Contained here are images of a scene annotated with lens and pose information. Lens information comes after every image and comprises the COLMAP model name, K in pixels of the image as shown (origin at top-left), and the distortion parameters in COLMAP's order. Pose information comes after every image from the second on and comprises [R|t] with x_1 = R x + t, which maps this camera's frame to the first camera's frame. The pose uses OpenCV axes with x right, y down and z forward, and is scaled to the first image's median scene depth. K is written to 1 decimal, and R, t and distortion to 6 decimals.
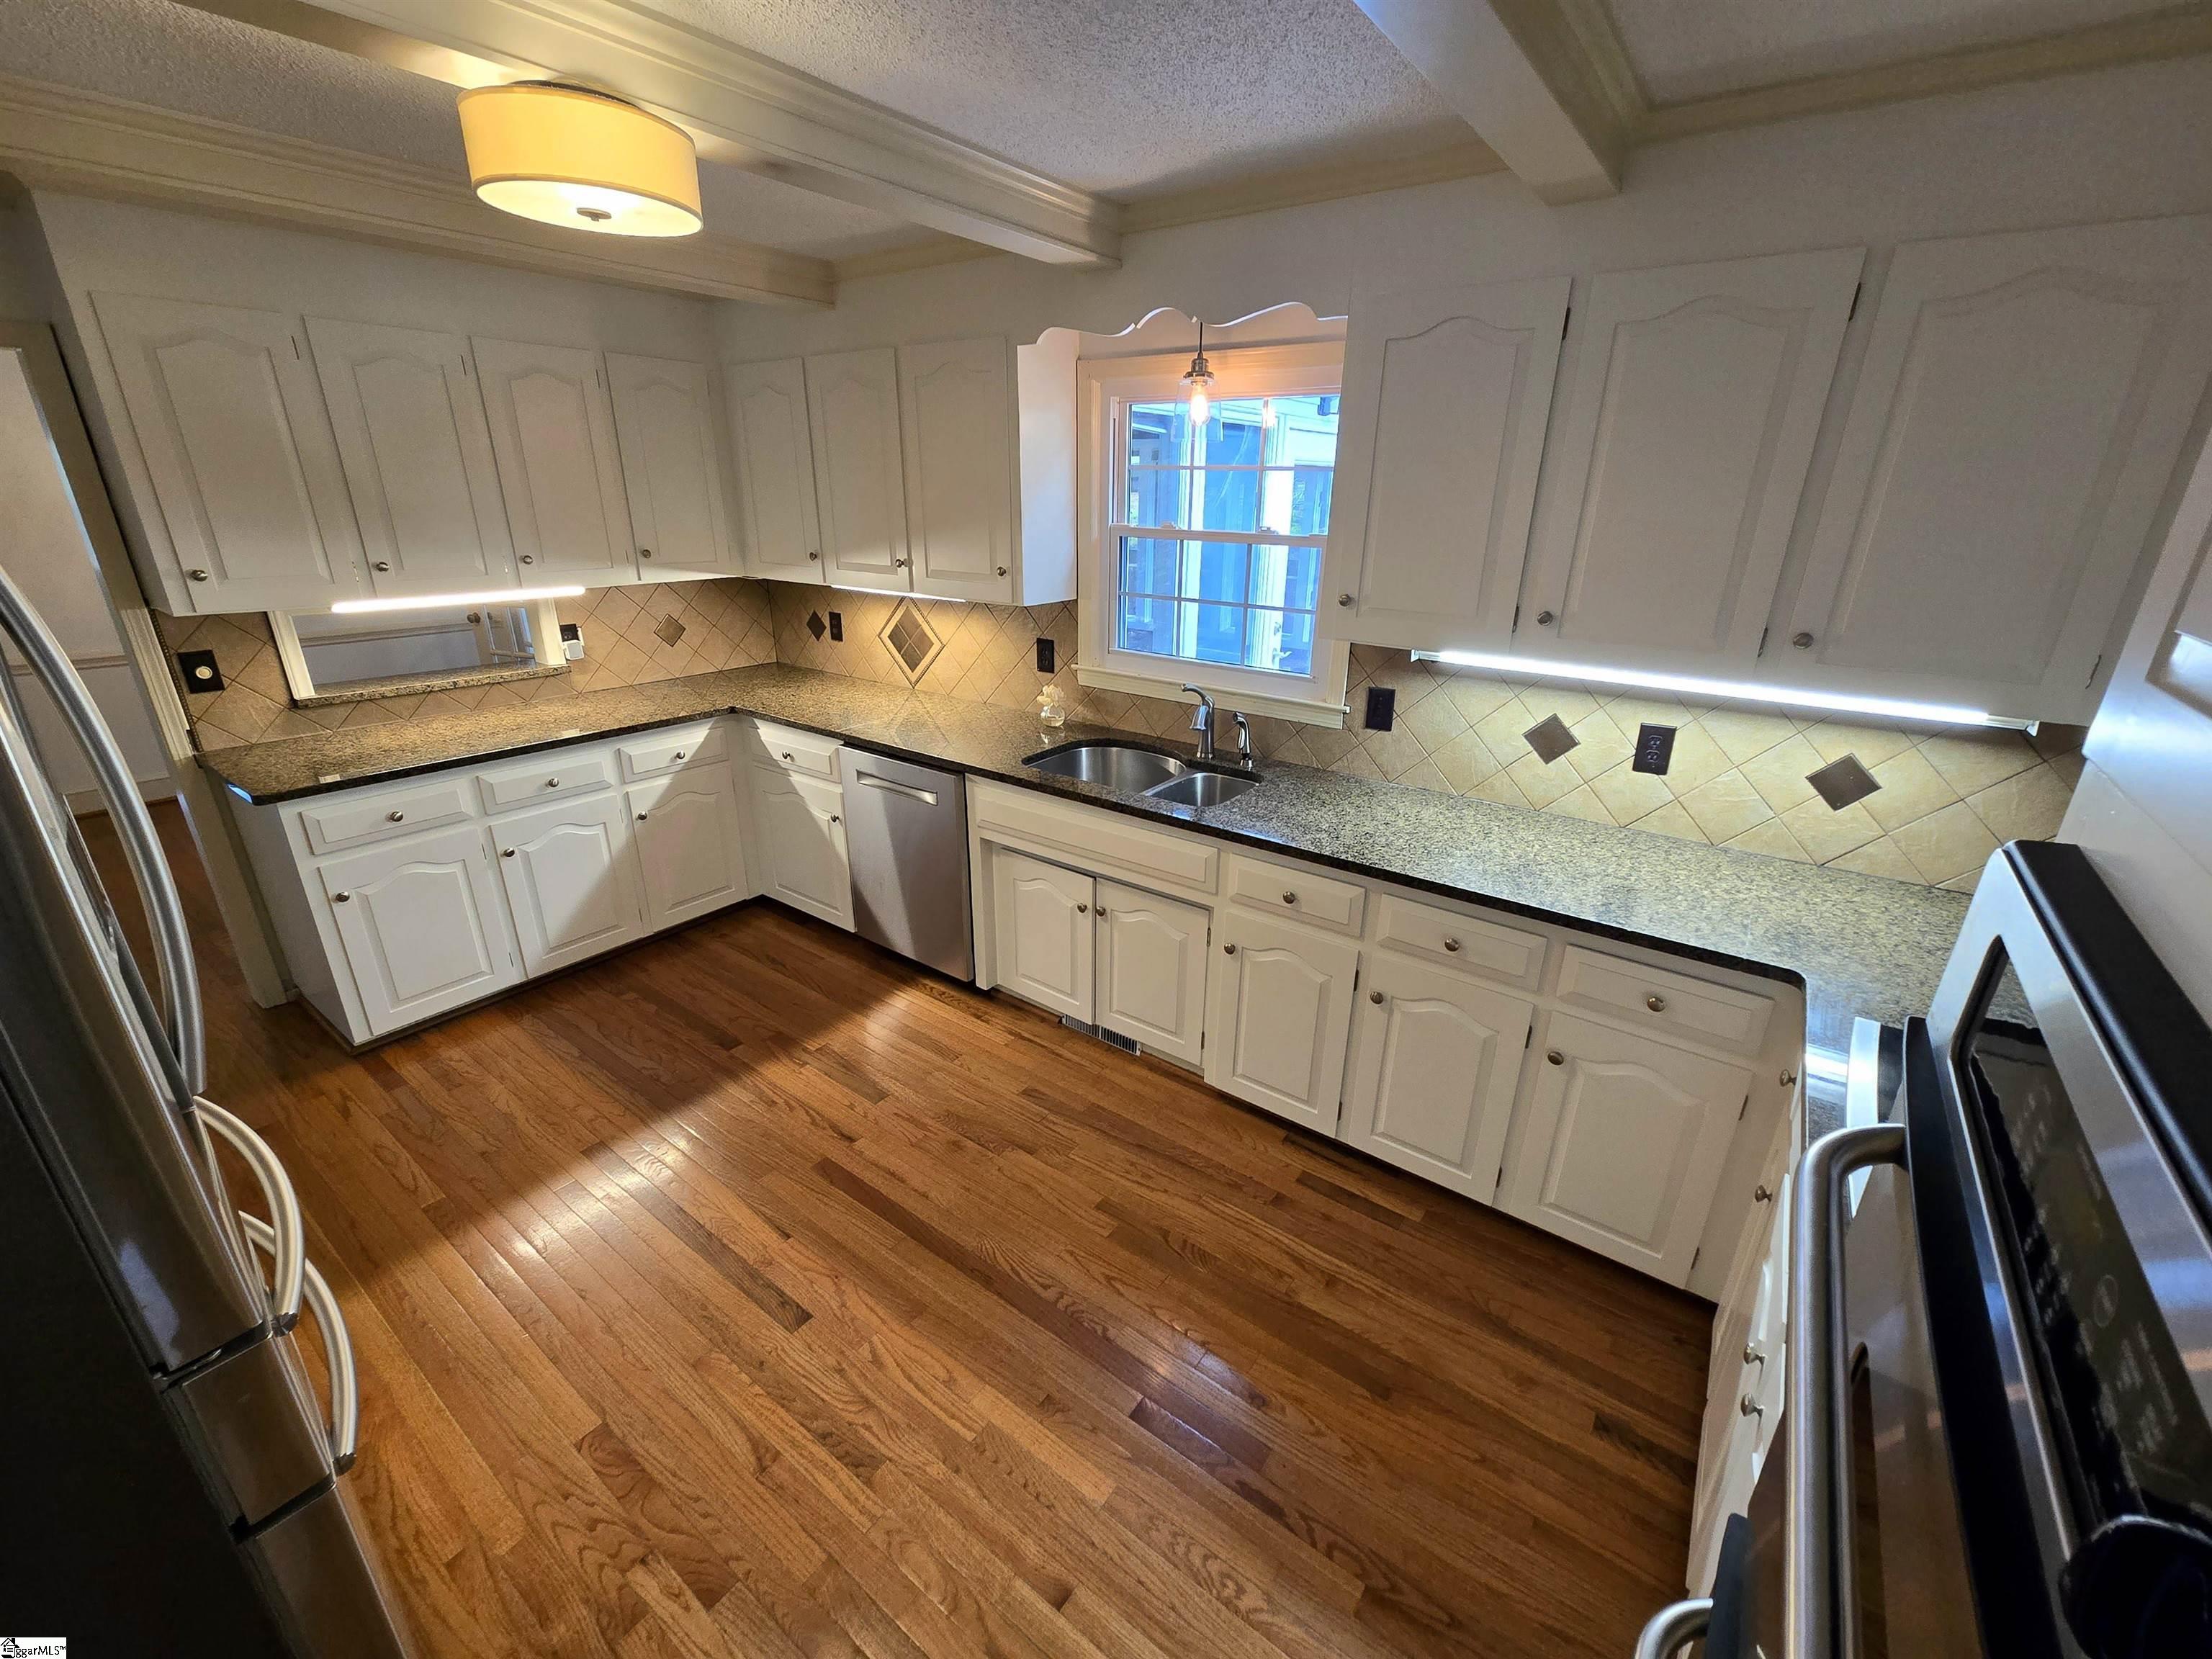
lens RADIAL K [[903.5, 0, 1114.8], [0, 903.5, 827.8], [0, 0, 1]] dist [-0.001286, 0.000001]
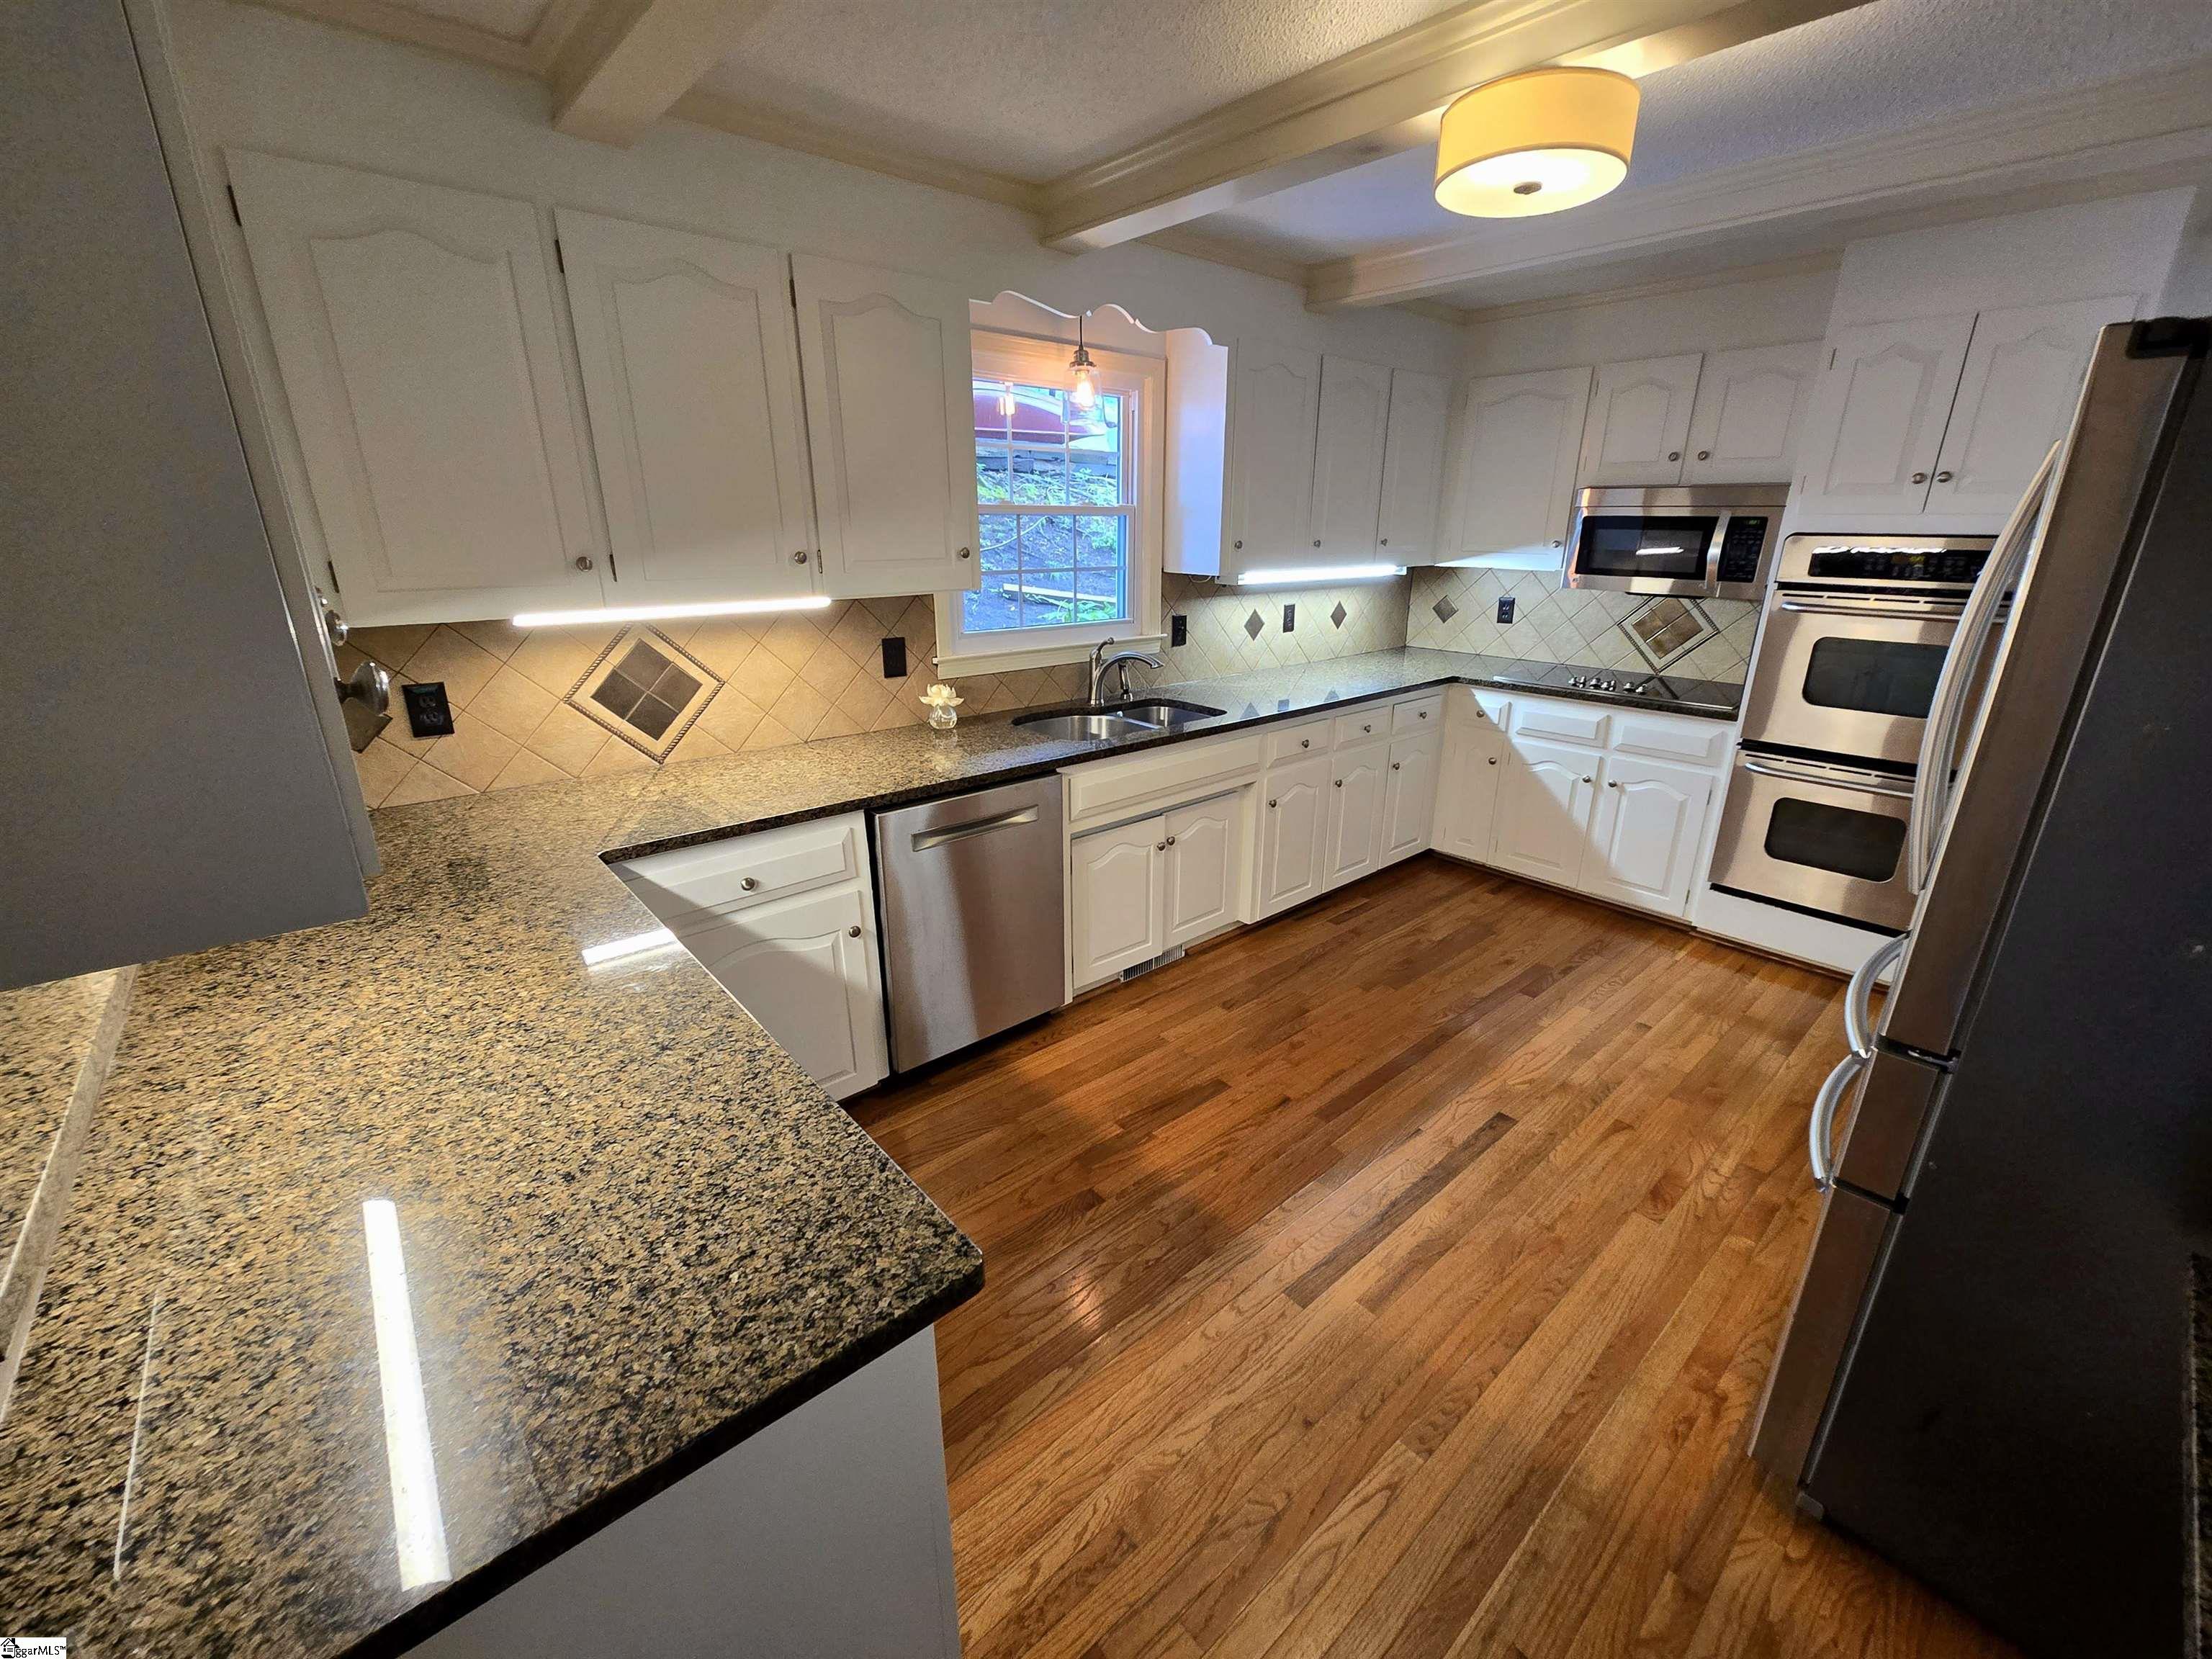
lens RADIAL K [[903.5, 0, 1117.9], [0, 903.5, 826.8], [0, 0, 1]] dist [-0.001286, 0.000001]
pose [[0.217107, -0.326151, 0.920049, -1.139008], [0.347358, 0.906650, 0.239434, -0.231390], [-0.912254, 0.267603, 0.310131, 0.766381]]
